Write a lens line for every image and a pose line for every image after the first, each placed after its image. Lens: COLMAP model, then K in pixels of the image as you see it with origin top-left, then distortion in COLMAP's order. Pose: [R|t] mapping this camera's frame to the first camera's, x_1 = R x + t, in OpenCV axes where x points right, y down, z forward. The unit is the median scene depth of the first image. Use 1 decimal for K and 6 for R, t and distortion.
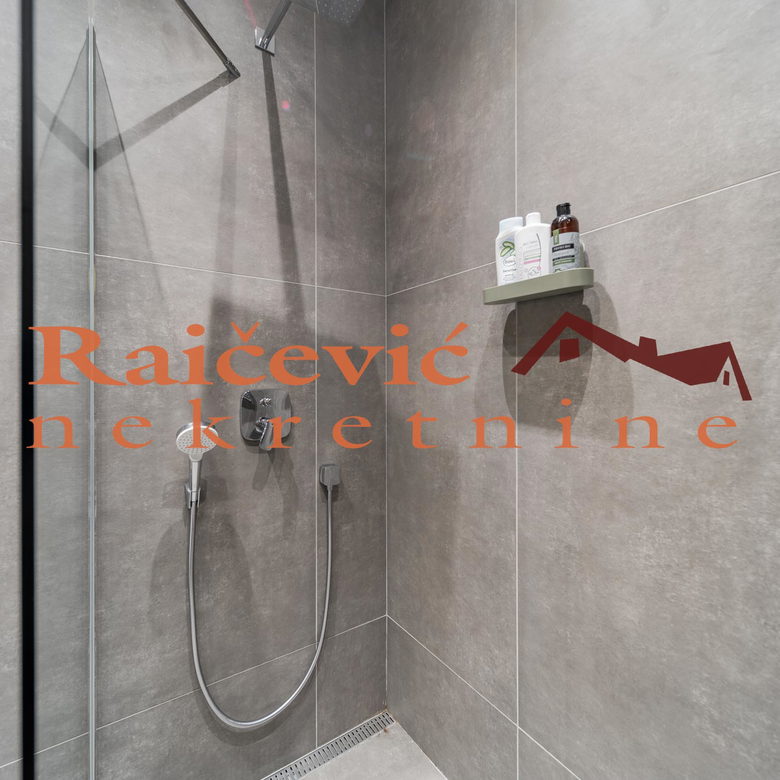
lens RADIAL K [[414.3, 0, 386.9], [0, 414.3, 386.1], [0, 0, 1]] dist [0.003970, -0.000856]
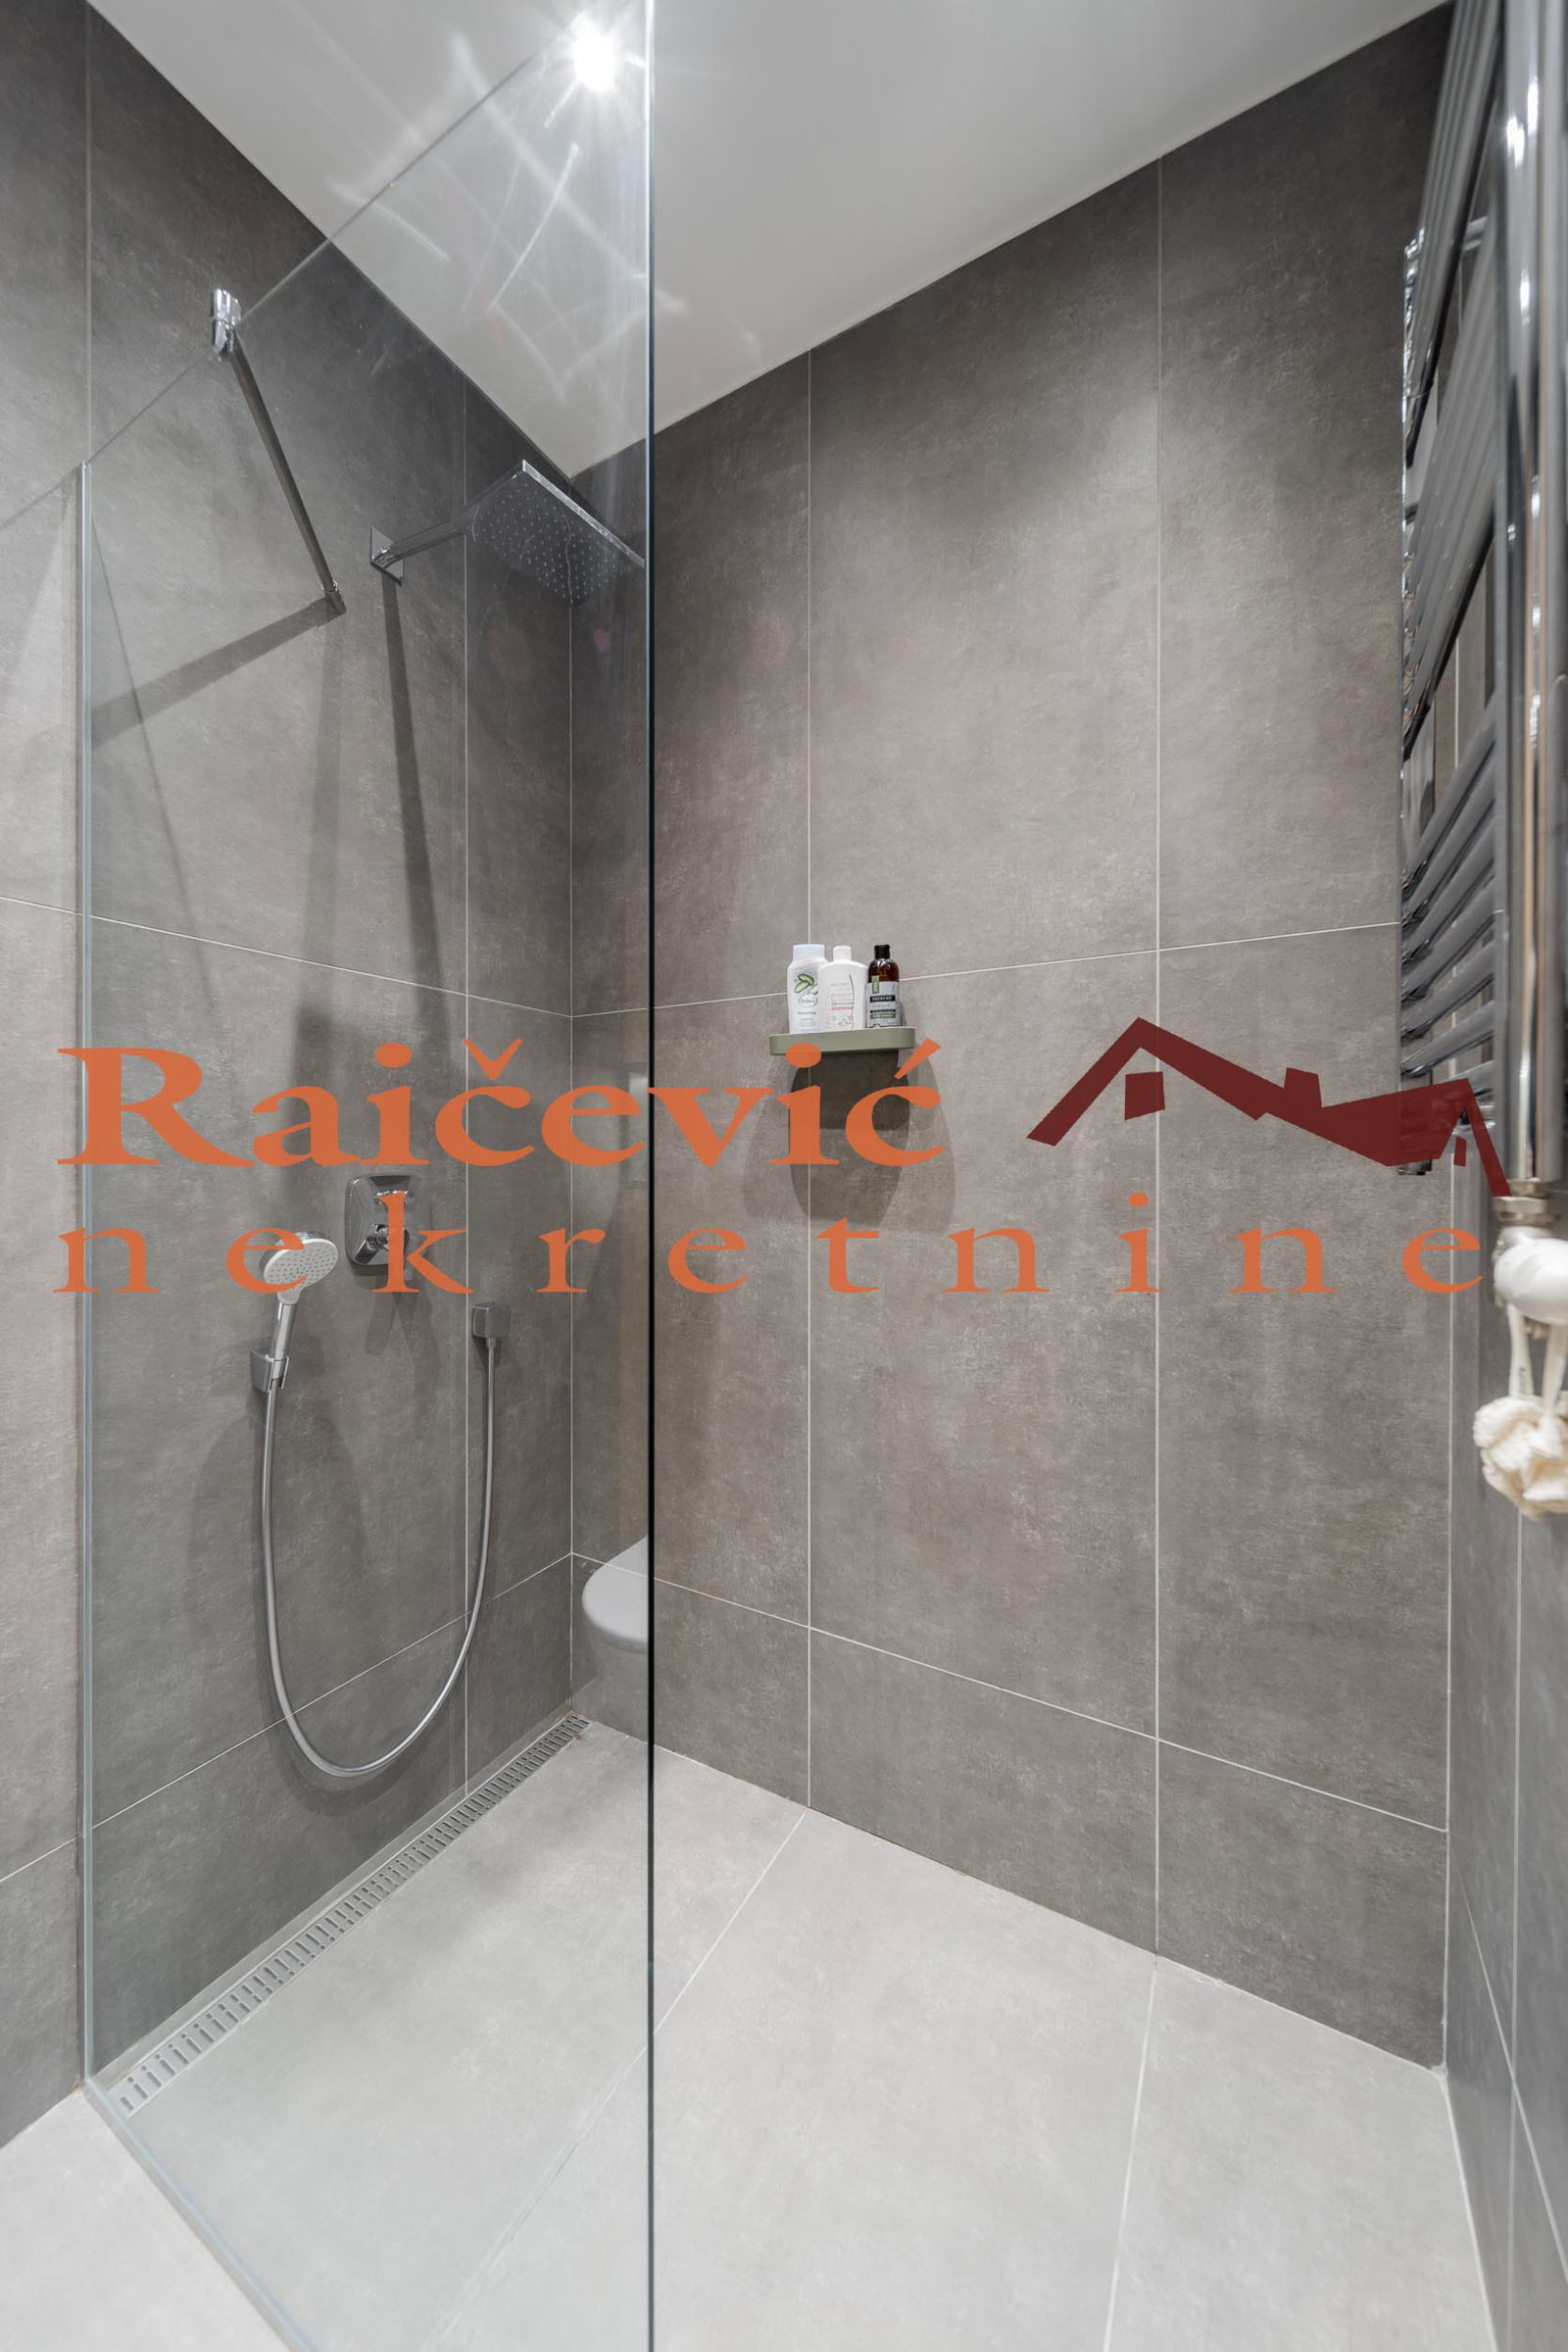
lens RADIAL K [[830.0, 0, 792.8], [0, 830.0, 1175.2], [0, 0, 1]] dist [-0.000474, -0.000602]
pose [[0.897992, -0.005596, 0.439975, -0.332513], [0.002014, 0.999961, 0.008608, 0.000345], [-0.440006, -0.006844, 0.897969, -0.287914]]
